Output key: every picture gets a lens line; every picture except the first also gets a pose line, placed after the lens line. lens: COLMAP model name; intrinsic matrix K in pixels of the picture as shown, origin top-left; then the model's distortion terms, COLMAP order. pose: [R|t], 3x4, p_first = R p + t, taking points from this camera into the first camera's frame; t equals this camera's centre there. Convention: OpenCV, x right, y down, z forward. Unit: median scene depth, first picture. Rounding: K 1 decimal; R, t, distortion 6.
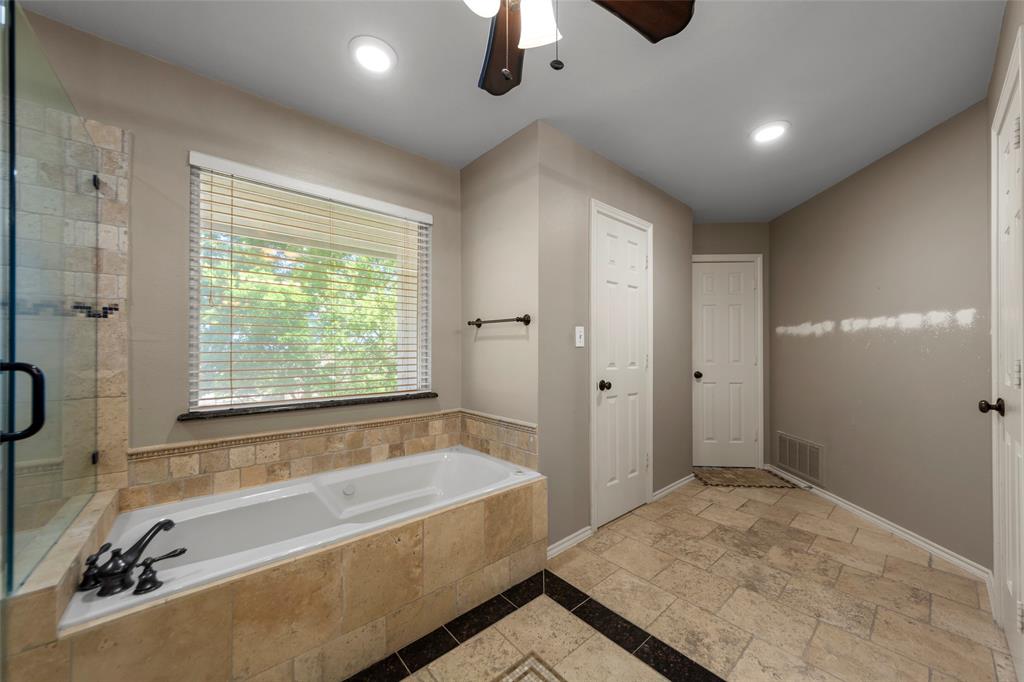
lens RADIAL K [[364.8, 0, 513.2], [0, 364.8, 345.8], [0, 0, 1]] dist [0.000224, 0.000373]
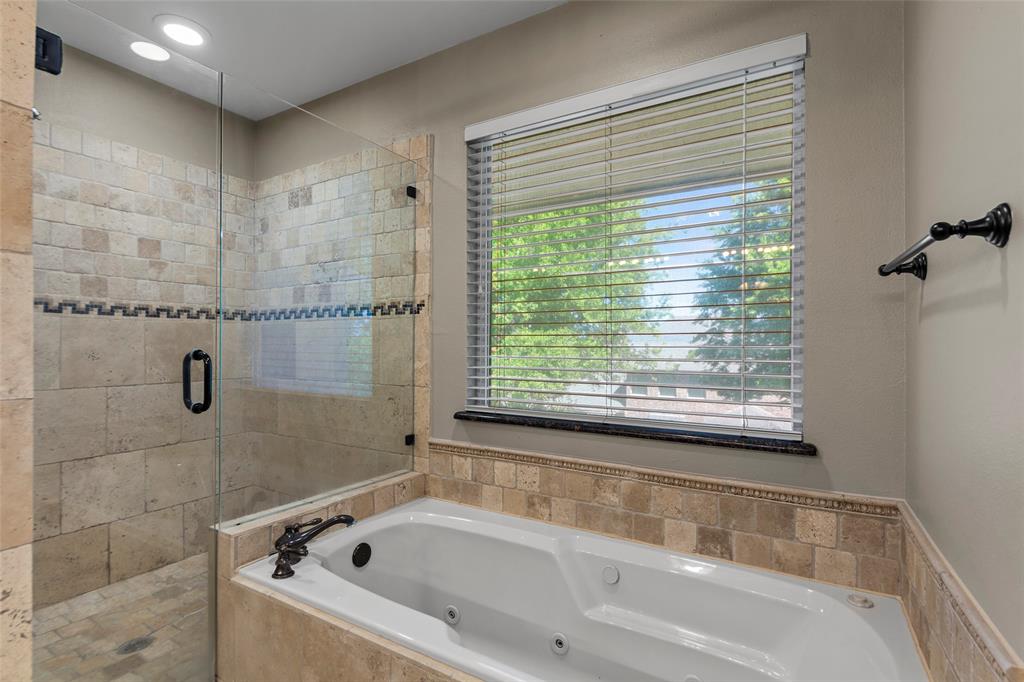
lens RADIAL K [[477.6, 0, 512.7], [0, 477.6, 343.8], [0, 0, 1]] dist [0.005309, -0.000122]
pose [[0.328814, 0.000522, -0.944394, 0.267930], [0.006278, 0.999977, 0.002739, 0.009124], [0.944374, -0.006830, 0.328803, 0.651437]]
